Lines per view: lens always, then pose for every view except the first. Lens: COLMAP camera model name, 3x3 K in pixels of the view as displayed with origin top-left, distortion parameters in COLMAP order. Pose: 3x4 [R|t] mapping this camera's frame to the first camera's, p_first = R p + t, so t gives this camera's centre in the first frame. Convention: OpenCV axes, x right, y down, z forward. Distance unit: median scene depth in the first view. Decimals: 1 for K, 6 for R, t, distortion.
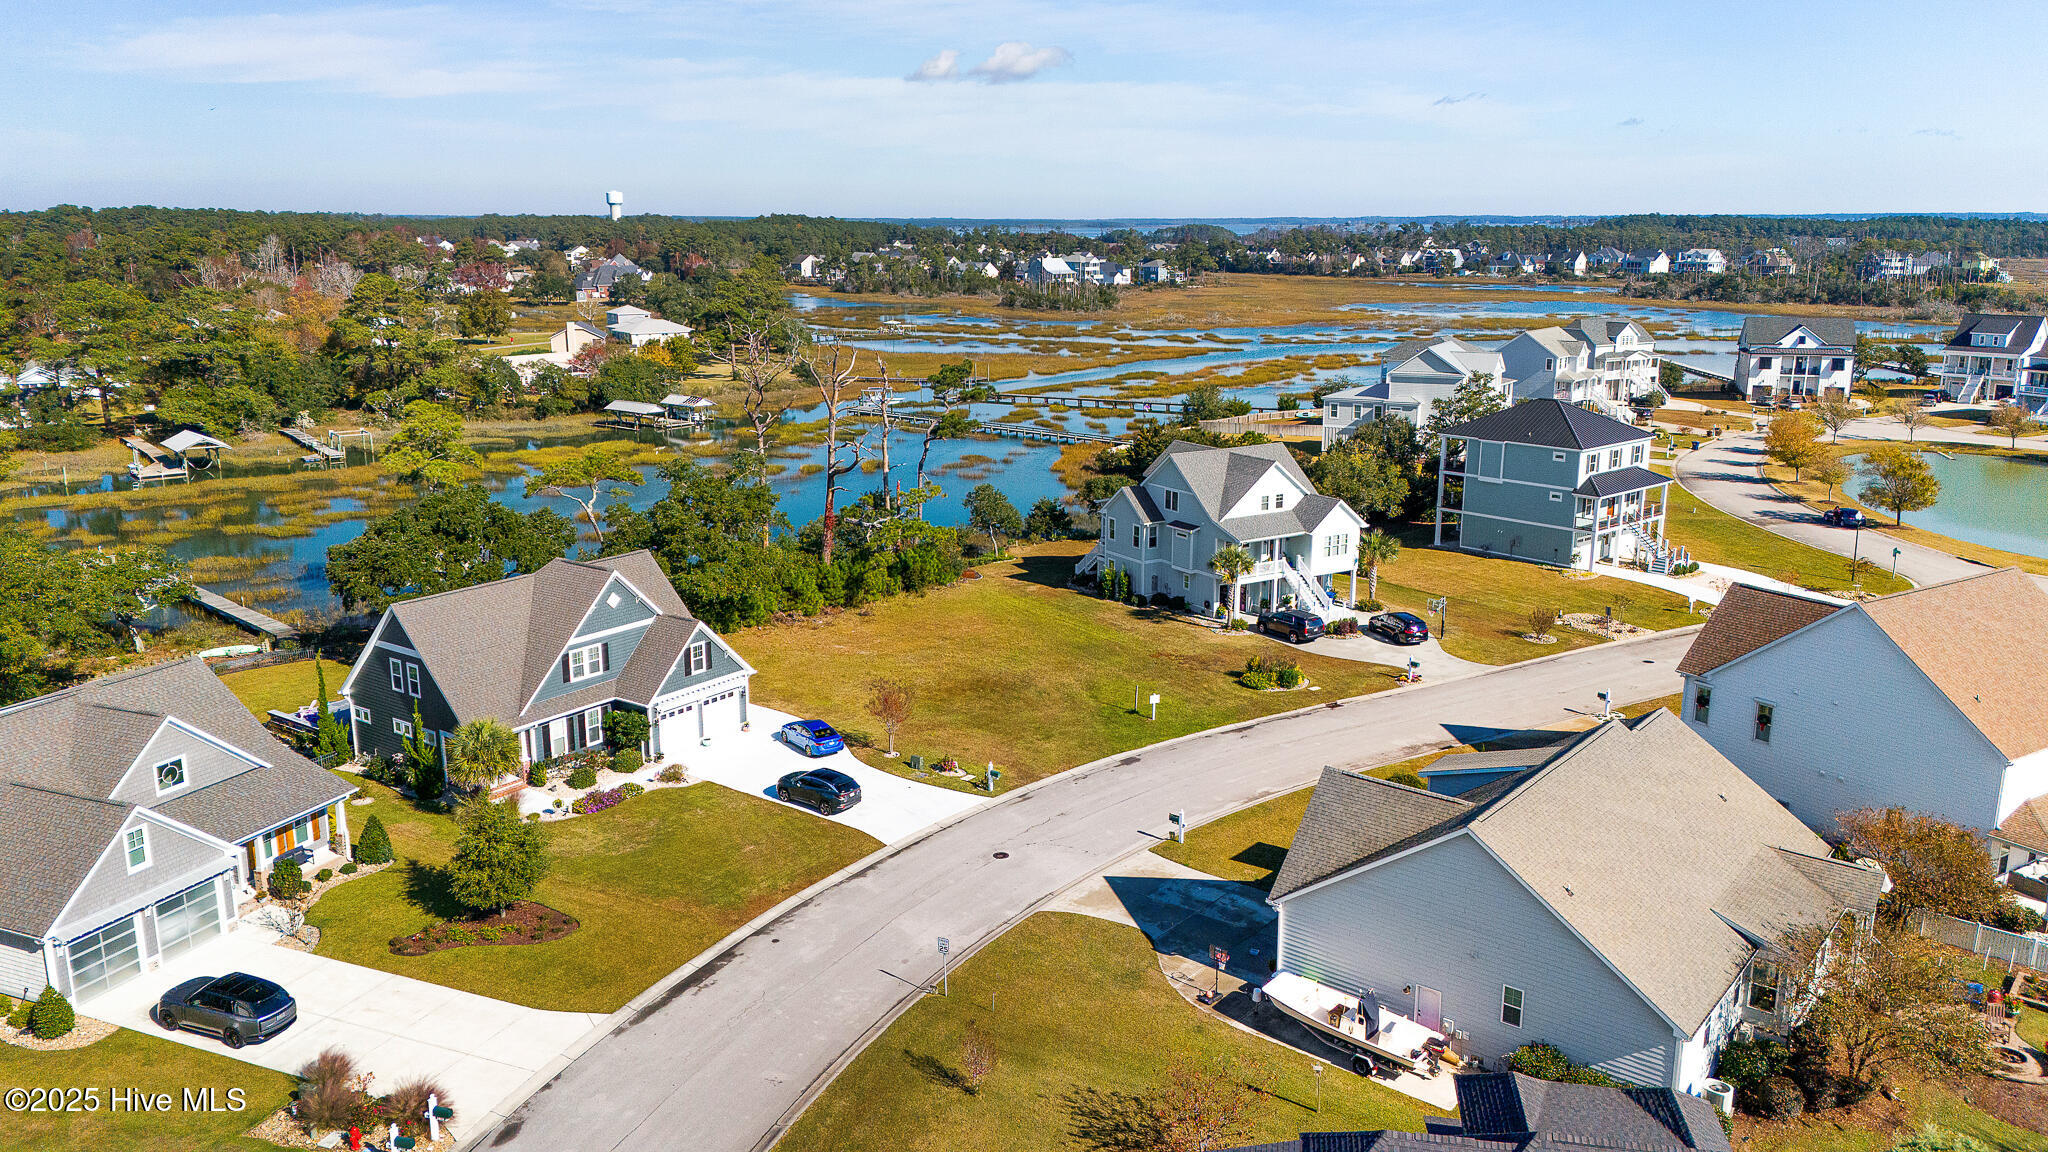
lens RADIAL K [[1499.2, 0, 1024.0], [0, 1499.2, 576.0], [0, 0, 1]] dist [0.103414, -0.129544]
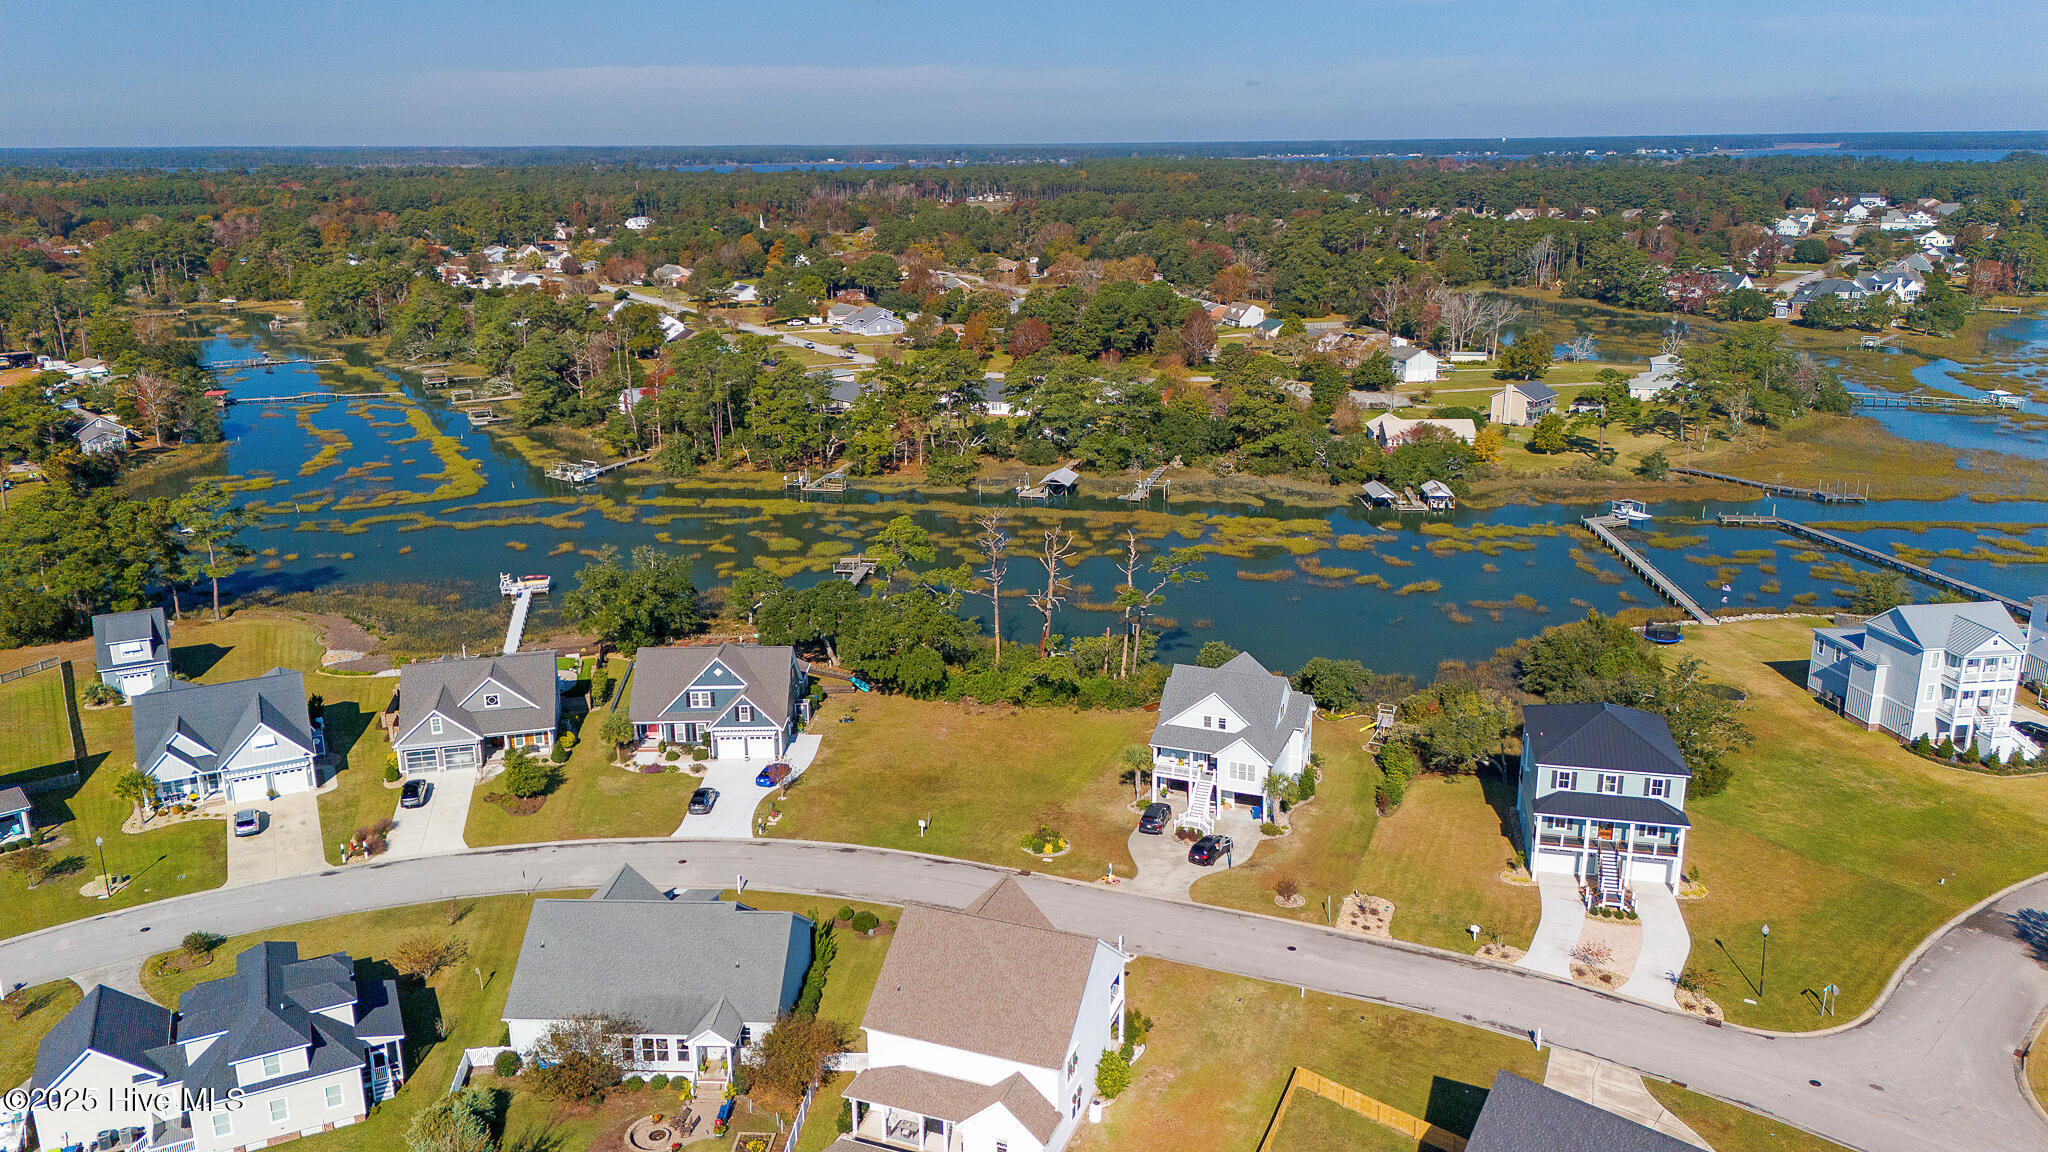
lens RADIAL K [[1499.2, 0, 1024.0], [0, 1499.2, 576.0], [0, 0, 1]] dist [0.103414, -0.129544]
pose [[0.590185, 0.217882, -0.777309, 1.332108], [-0.177228, 0.974368, 0.138555, -0.410369], [0.787573, 0.055988, 0.613672, 0.117934]]
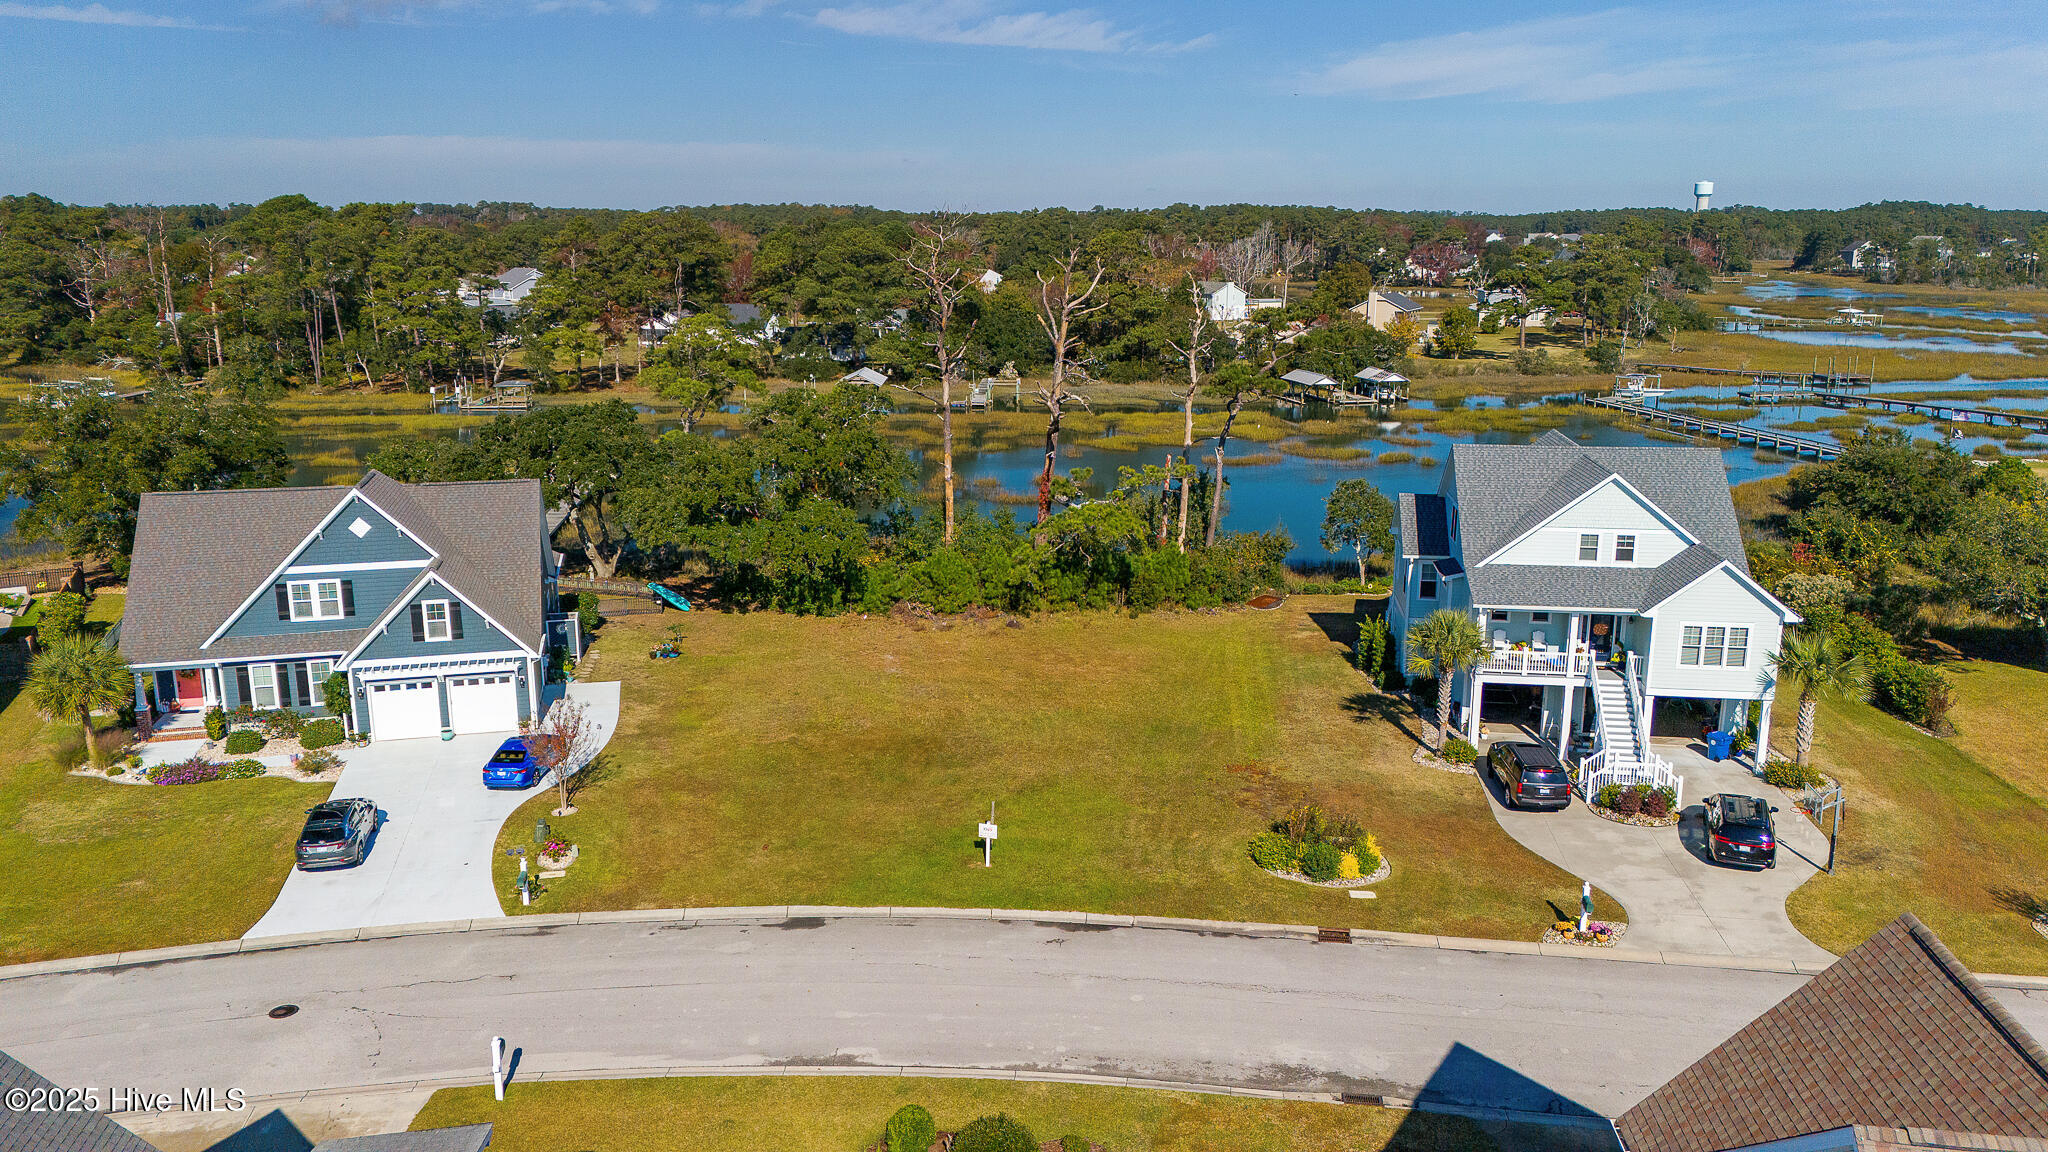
lens RADIAL K [[1502.9, 0, 1024.0], [0, 1502.9, 576.0], [0, 0, 1]] dist [0.085187, -0.109646]
pose [[0.767222, 0.146609, -0.624400, 0.452243], [-0.147806, 0.987736, 0.050306, -0.045987], [0.624118, 0.053694, 0.779483, 0.568588]]
